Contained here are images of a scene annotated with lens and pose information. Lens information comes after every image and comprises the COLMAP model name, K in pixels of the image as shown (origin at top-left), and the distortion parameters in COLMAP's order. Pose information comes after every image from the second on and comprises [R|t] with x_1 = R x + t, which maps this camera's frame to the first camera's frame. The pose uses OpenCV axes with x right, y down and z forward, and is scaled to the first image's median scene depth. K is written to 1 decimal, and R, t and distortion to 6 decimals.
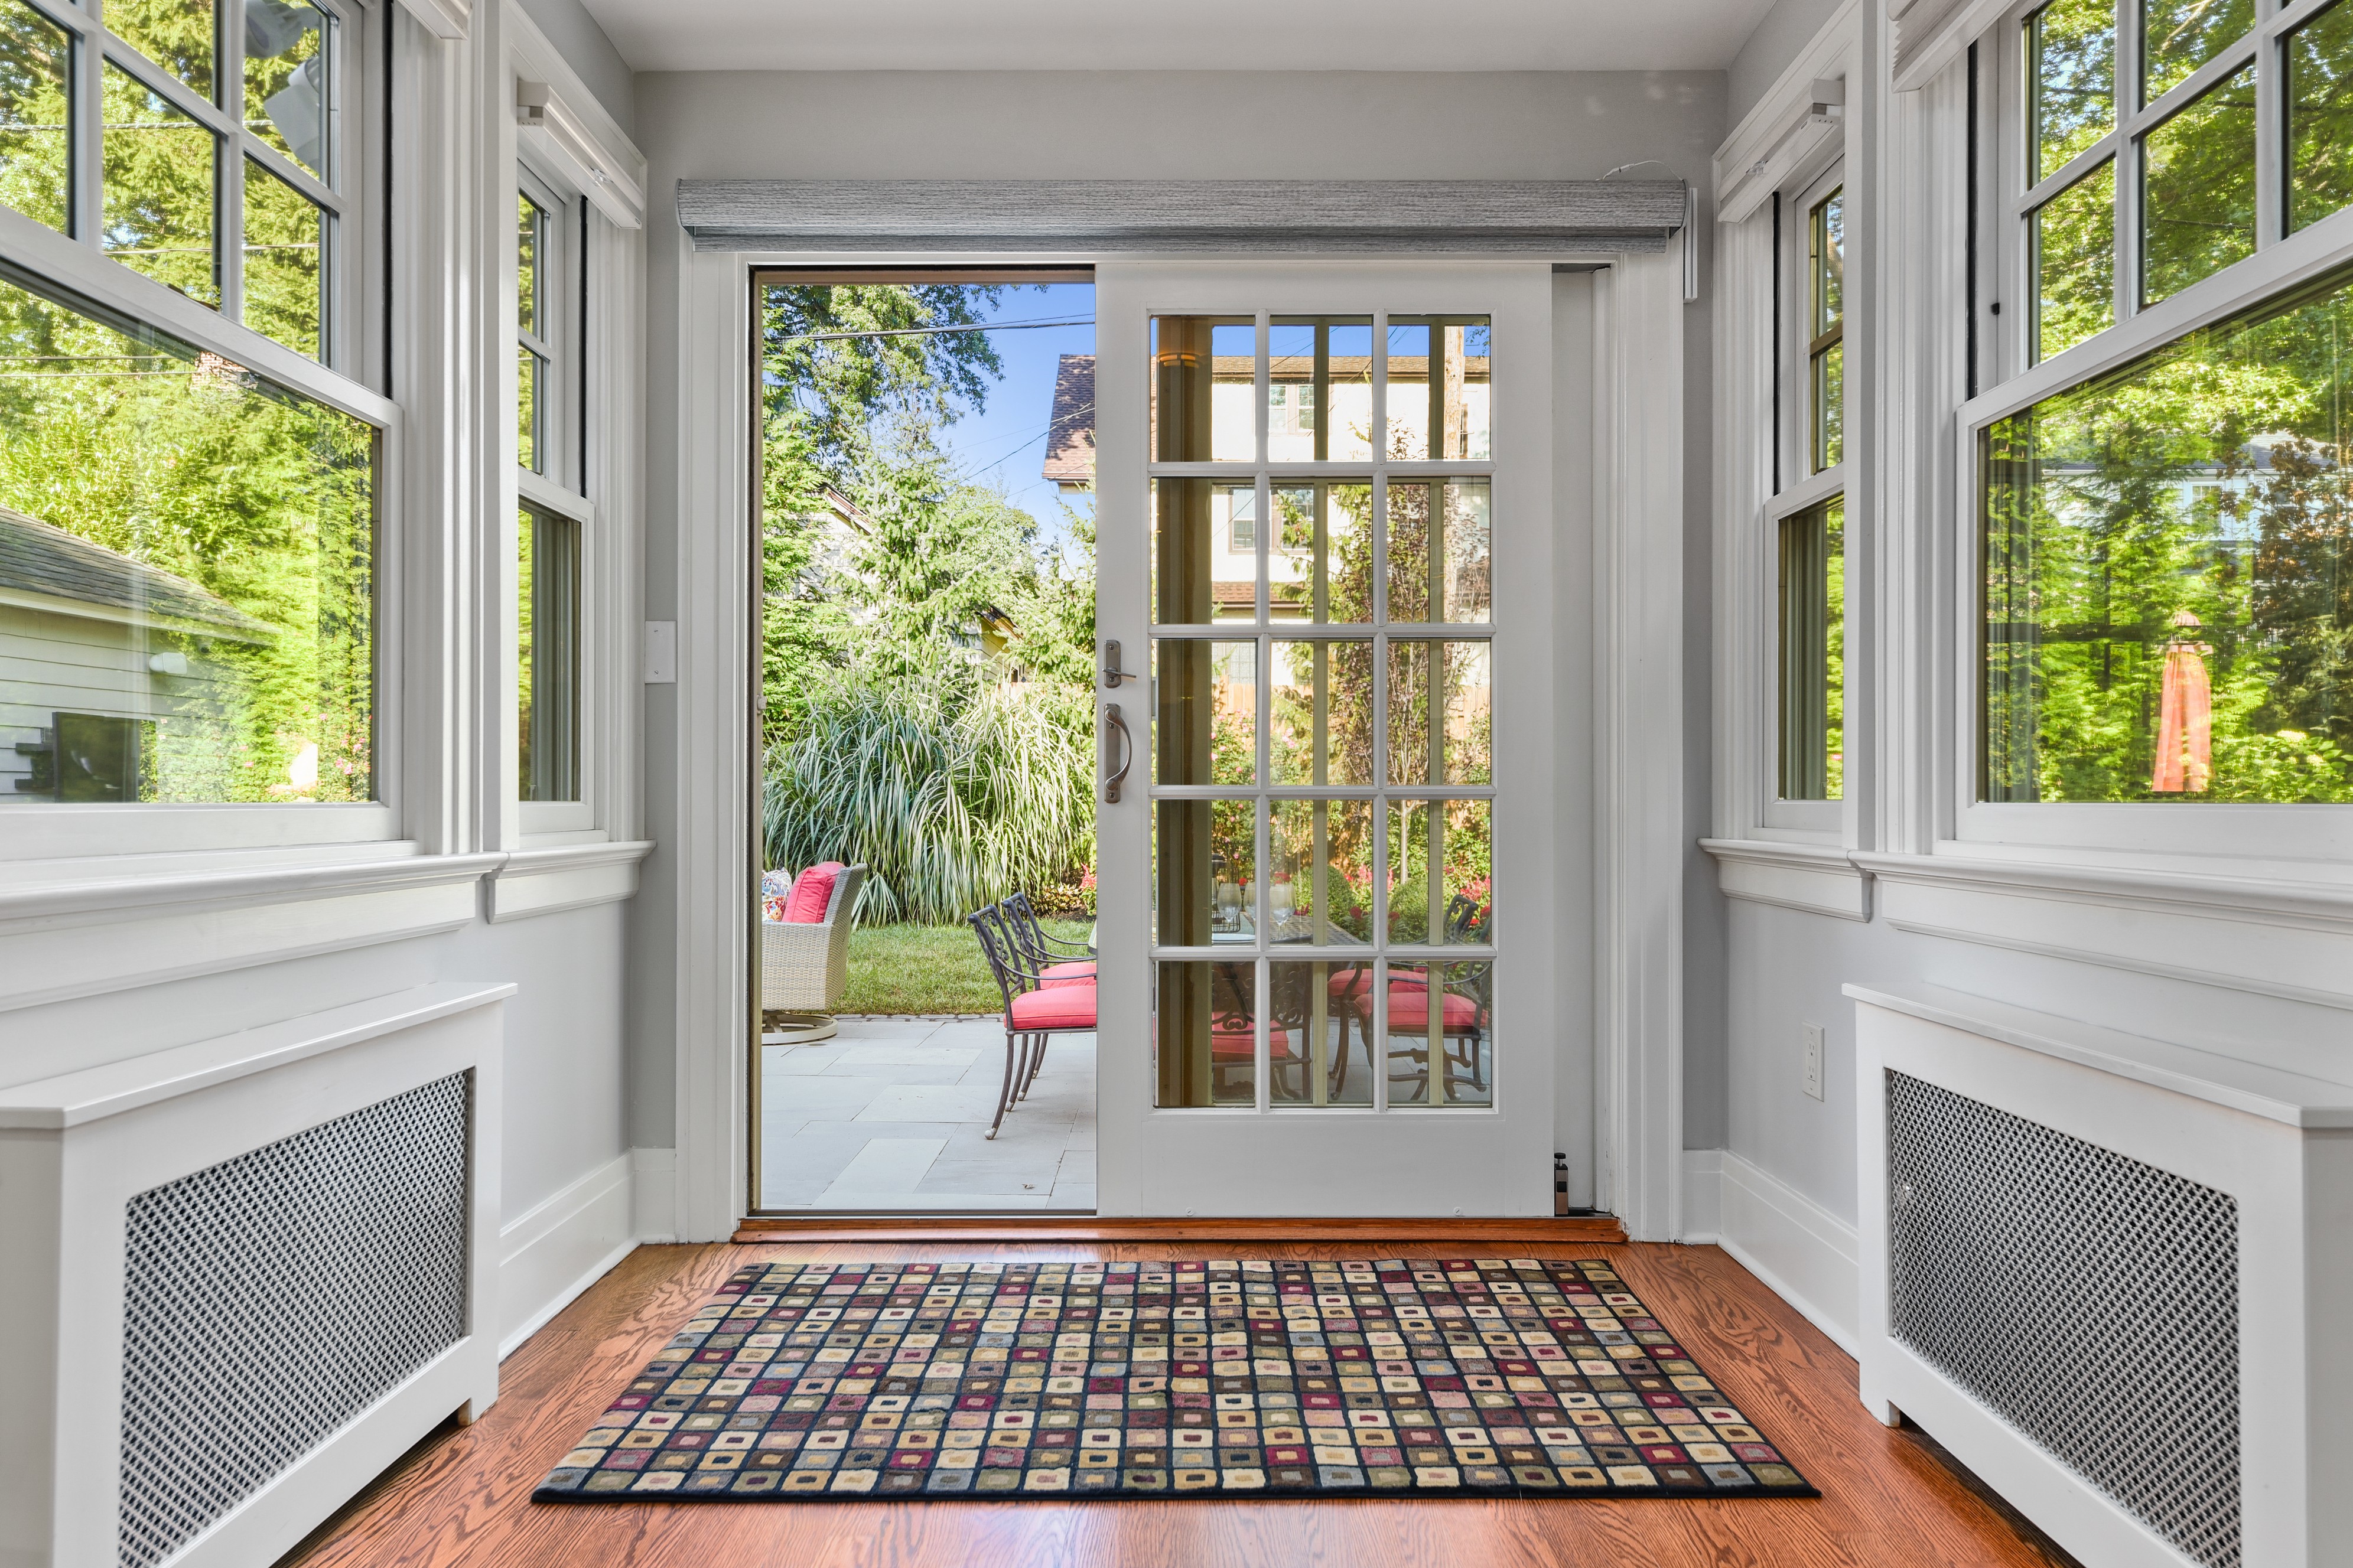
lens RADIAL K [[1556.8, 0, 1178.6], [0, 1556.8, 787.5], [0, 0, 1]] dist [0.003036, 0.000248]
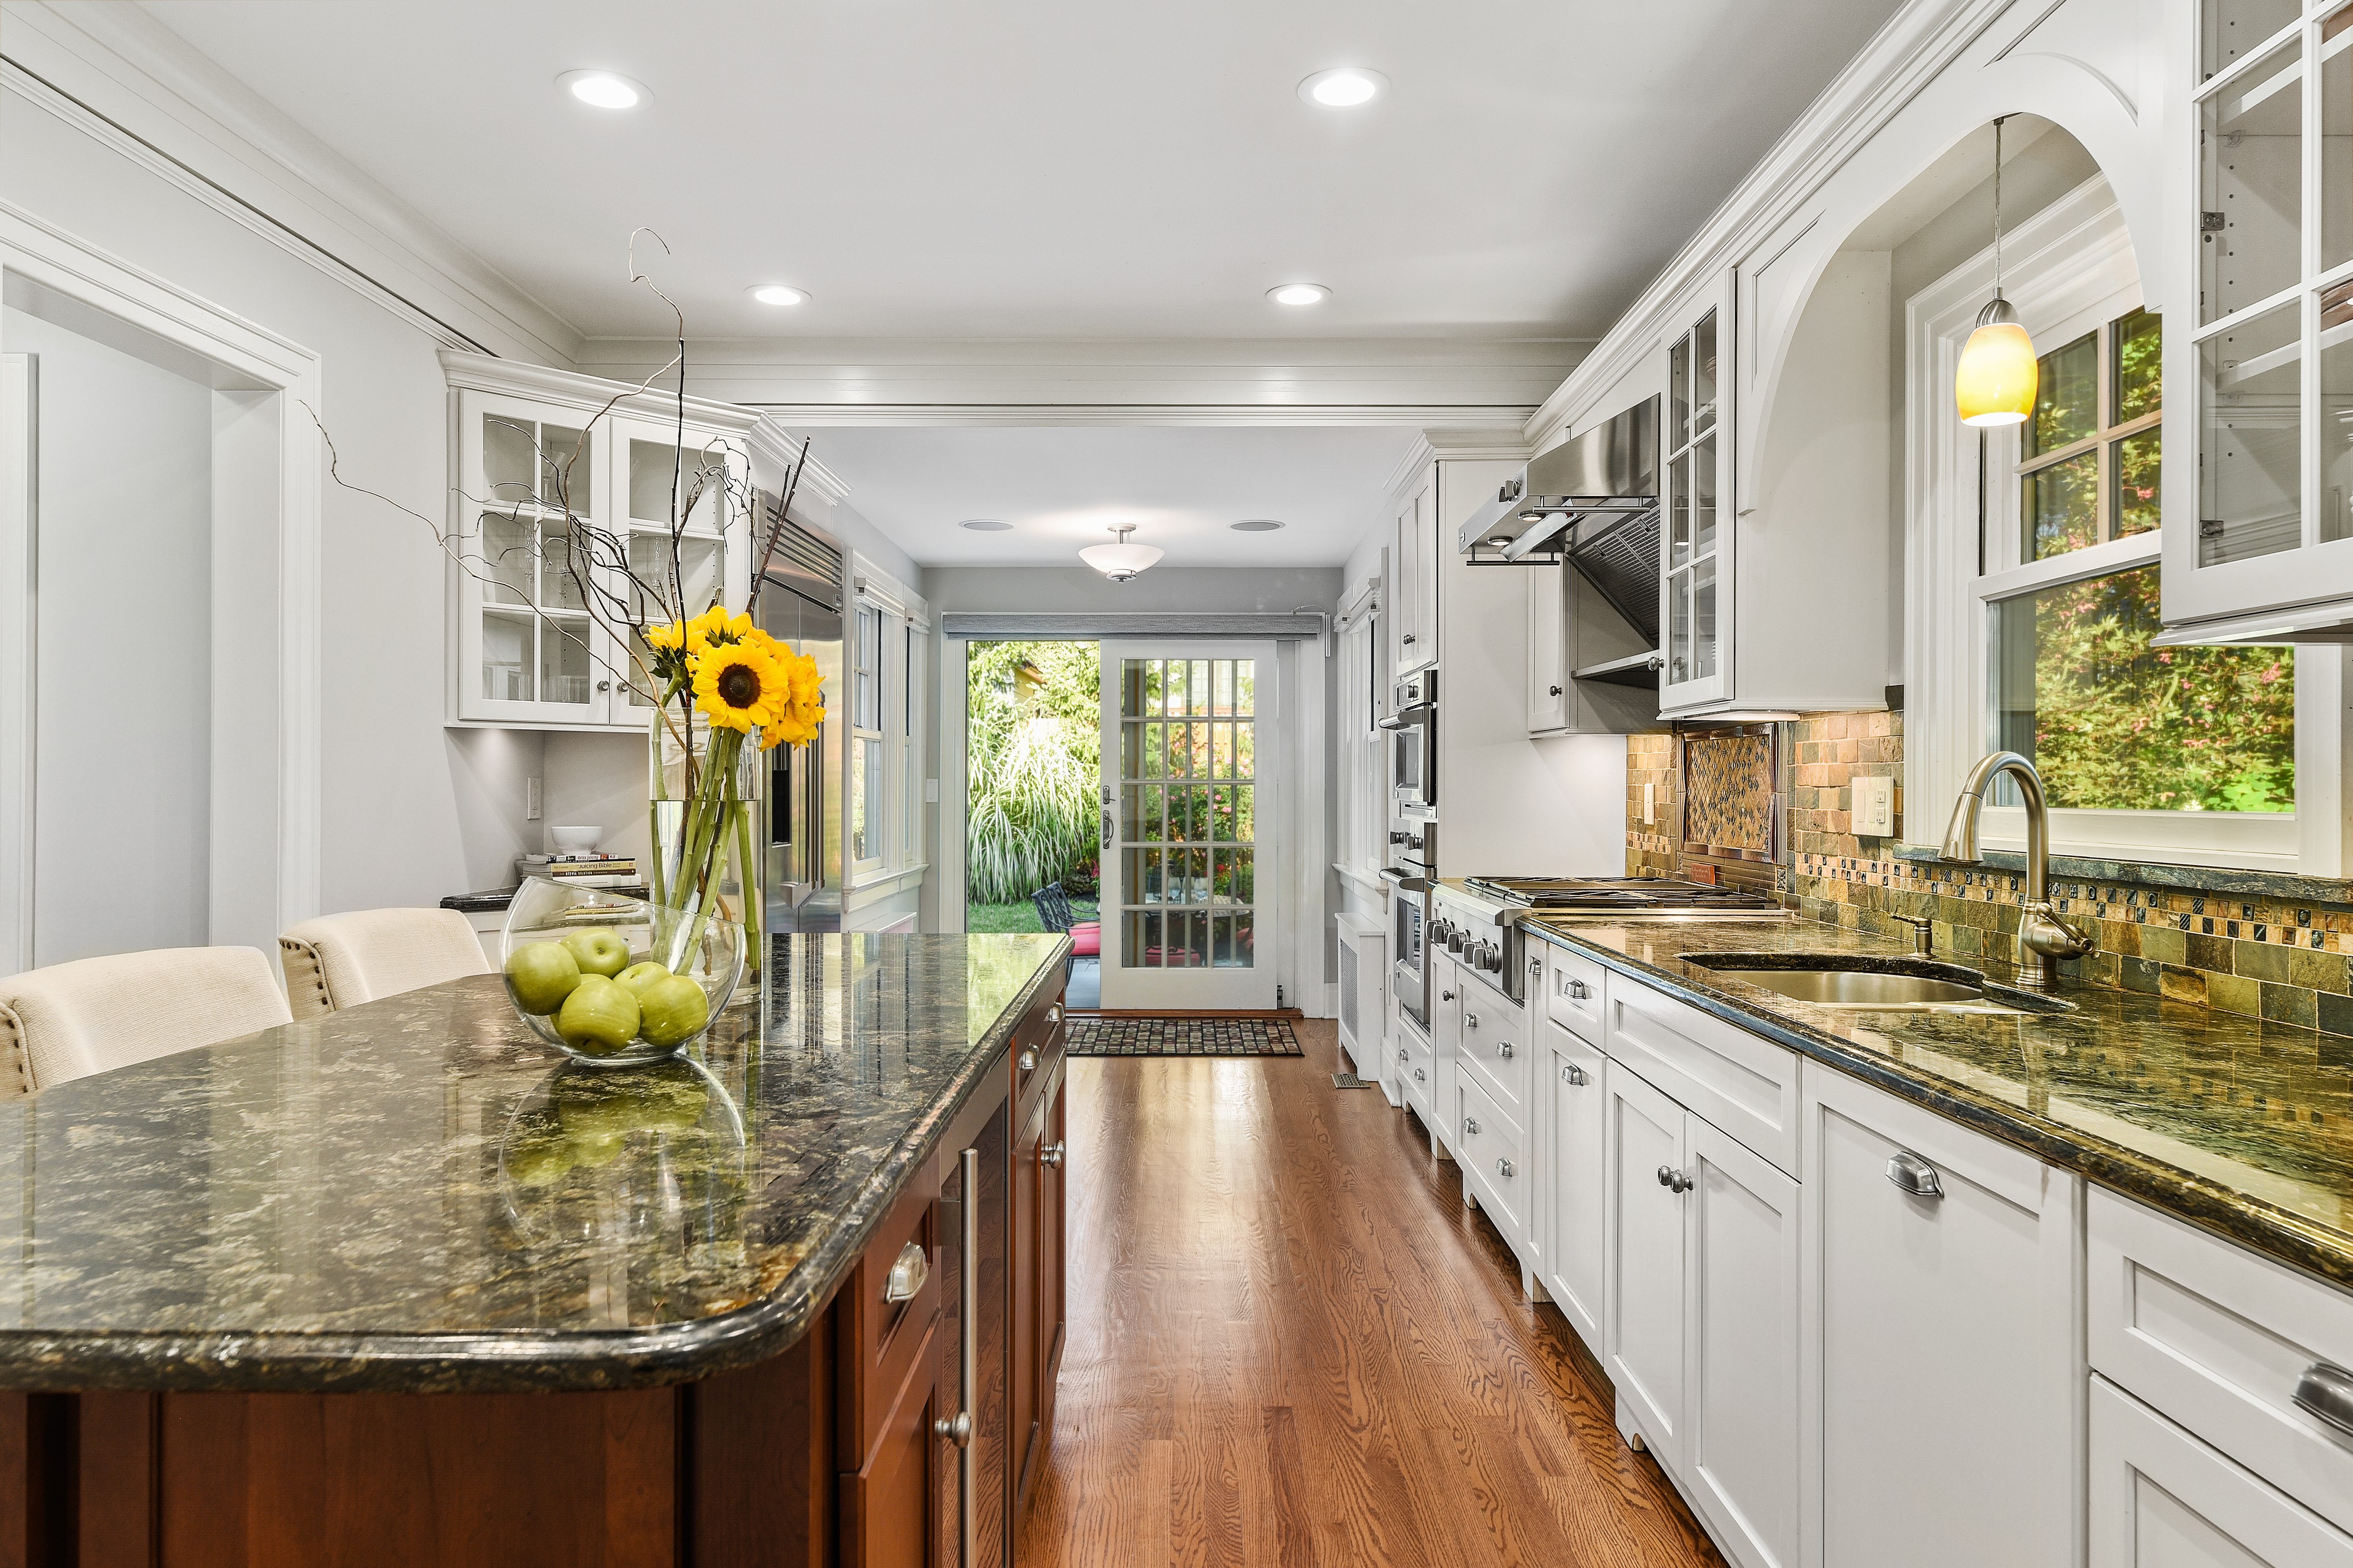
lens RADIAL K [[1556.8, 0, 1175.2], [0, 1556.8, 781.1], [0, 0, 1]] dist [0.003036, 0.000248]
pose [[0.999961, 0.004734, -0.007499, 0.023661], [-0.004703, 0.999980, 0.004129, -0.028821], [0.007518, -0.004093, 0.999963, -0.407827]]
